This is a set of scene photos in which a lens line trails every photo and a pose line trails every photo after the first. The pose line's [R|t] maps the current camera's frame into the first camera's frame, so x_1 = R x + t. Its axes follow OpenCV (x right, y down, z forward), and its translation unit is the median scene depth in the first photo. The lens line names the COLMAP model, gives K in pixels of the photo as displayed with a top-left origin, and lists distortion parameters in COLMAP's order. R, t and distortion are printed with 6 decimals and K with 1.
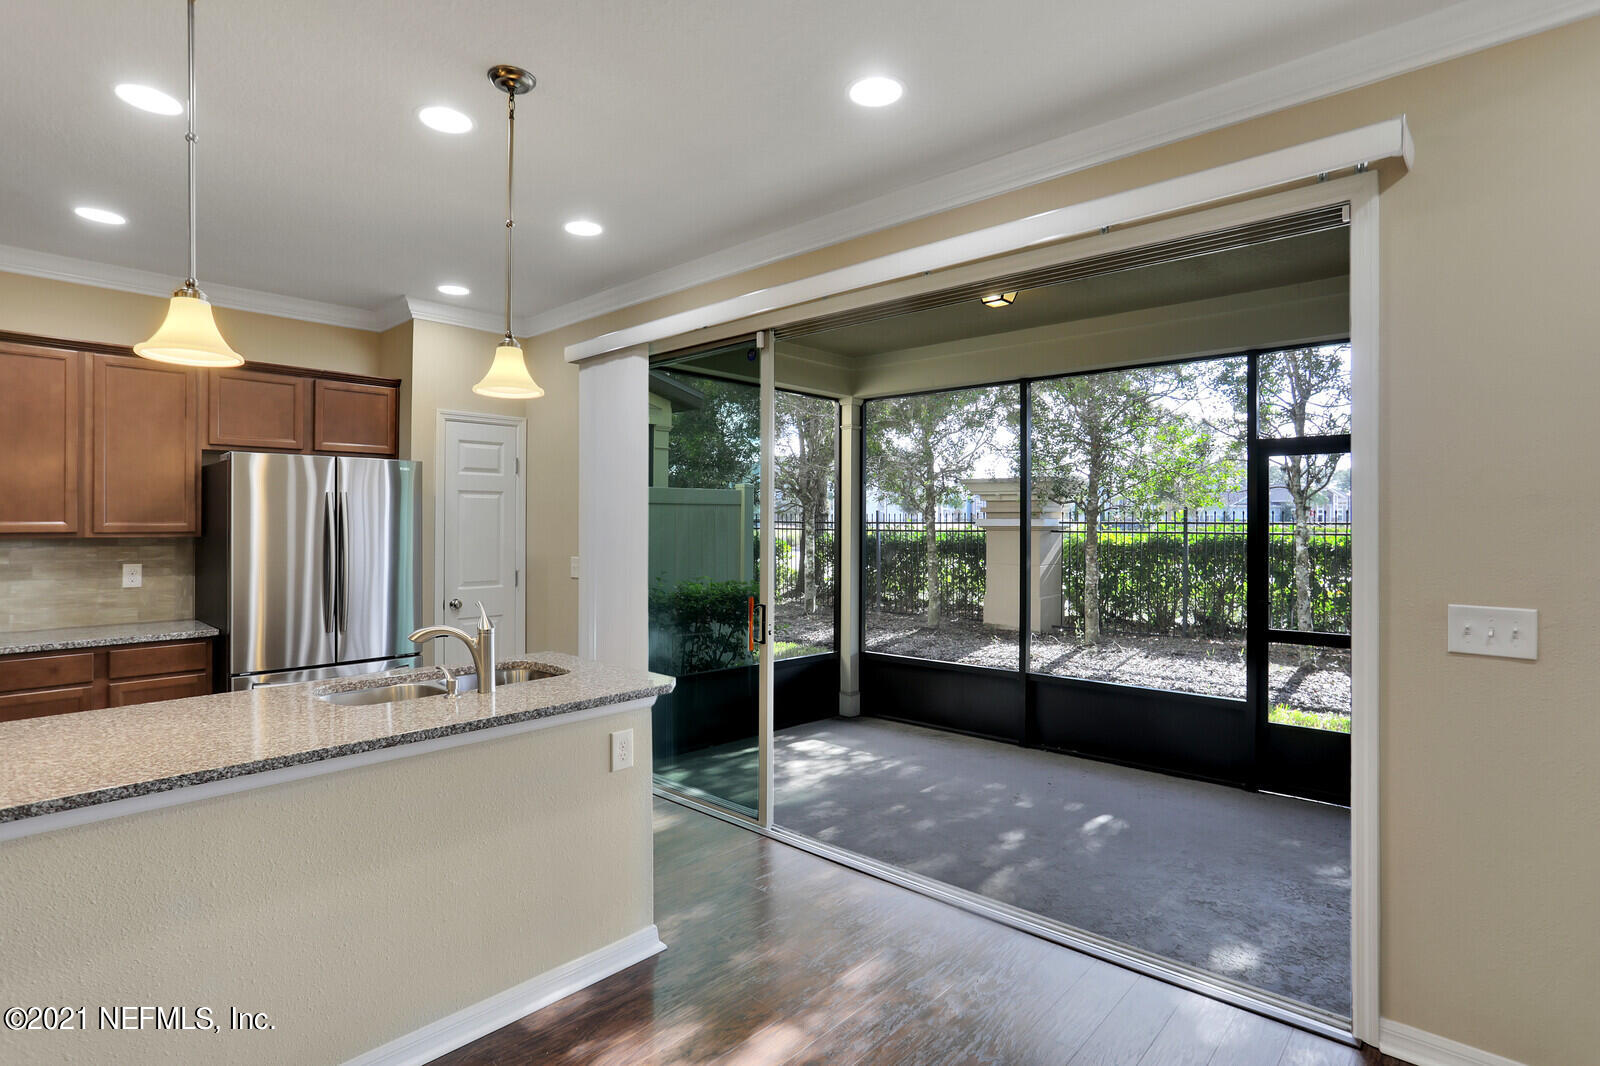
lens RADIAL K [[794.5, 0, 793.1], [0, 794.5, 511.1], [0, 0, 1]] dist [-0.057524, 0.030718]
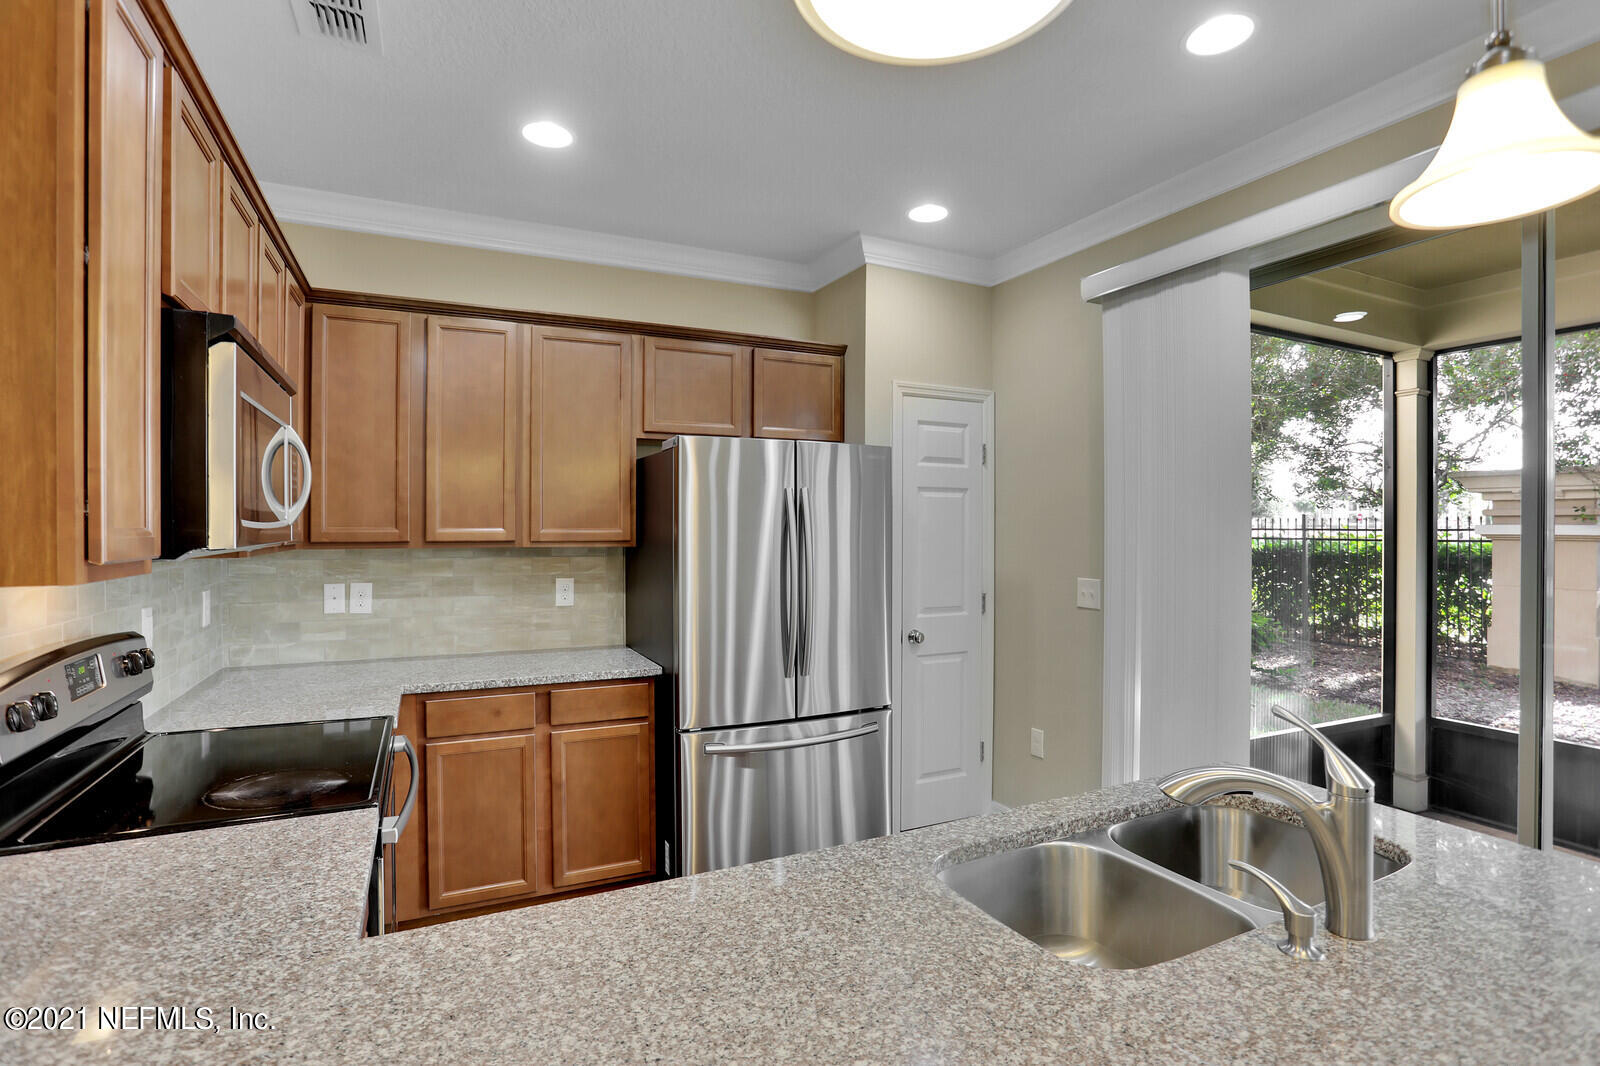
lens RADIAL K [[794.5, 0, 793.1], [0, 794.5, 511.1], [0, 0, 1]] dist [-0.057524, 0.030718]
pose [[0.930242, -0.004414, -0.366919, -0.280367], [0.002189, 0.999977, -0.006480, 0.001720], [0.366939, 0.005225, 0.930230, 0.266612]]
